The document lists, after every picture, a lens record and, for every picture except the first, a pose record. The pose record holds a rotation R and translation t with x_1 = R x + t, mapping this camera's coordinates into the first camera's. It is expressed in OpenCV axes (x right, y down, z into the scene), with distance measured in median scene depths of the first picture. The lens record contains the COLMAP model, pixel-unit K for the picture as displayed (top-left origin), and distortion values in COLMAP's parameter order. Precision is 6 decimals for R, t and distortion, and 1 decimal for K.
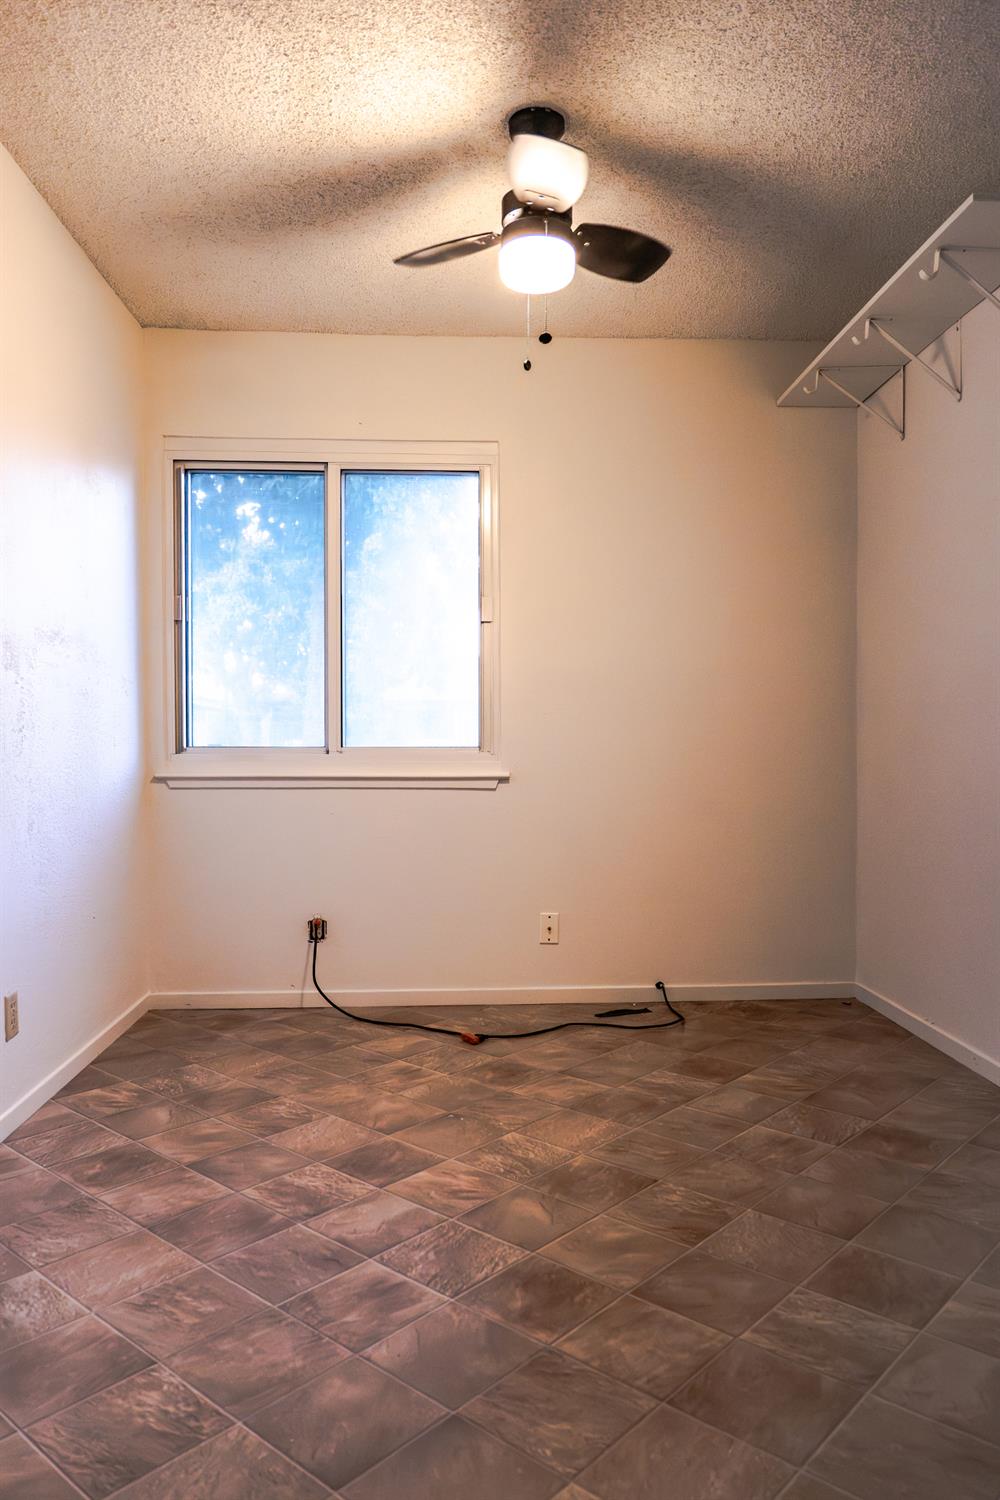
lens RADIAL K [[1053.9, 0, 505.5], [0, 1053.9, 752.0], [0, 0, 1]] dist [0.003066, 0.002819]
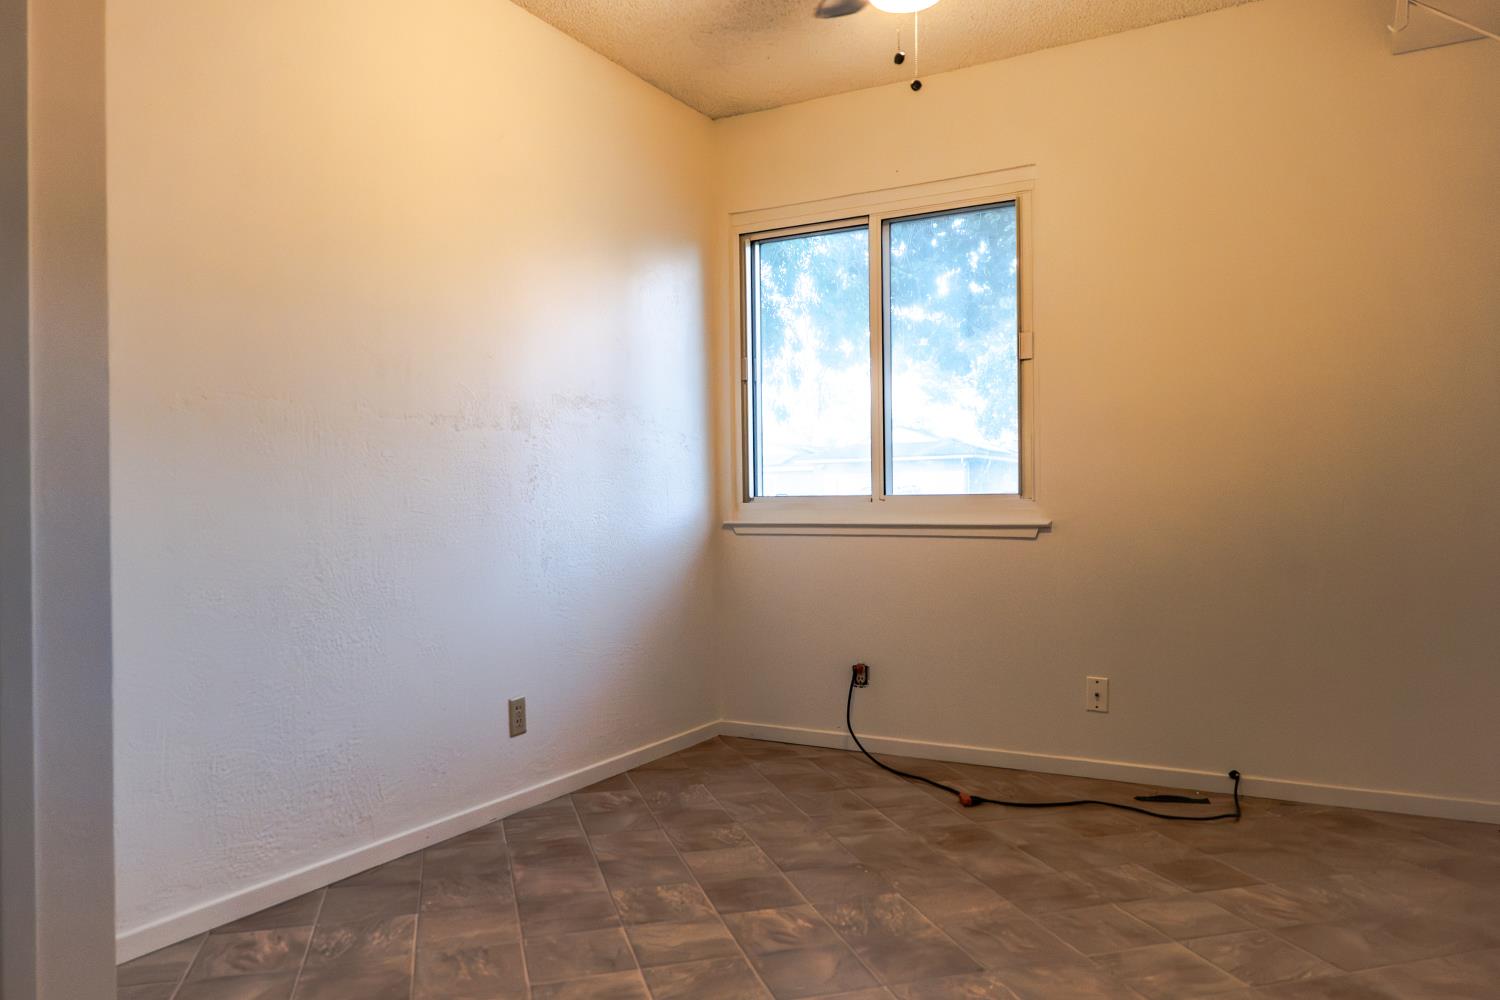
lens RADIAL K [[1053.9, 0, 757.0], [0, 1053.9, 504.0], [0, 0, 1]] dist [0.003066, 0.002819]
pose [[0.843473, -0.006508, -0.537132, 0.289755], [0.002594, 0.999964, -0.008042, 0.011943], [0.537165, 0.005390, 0.843460, 0.089423]]
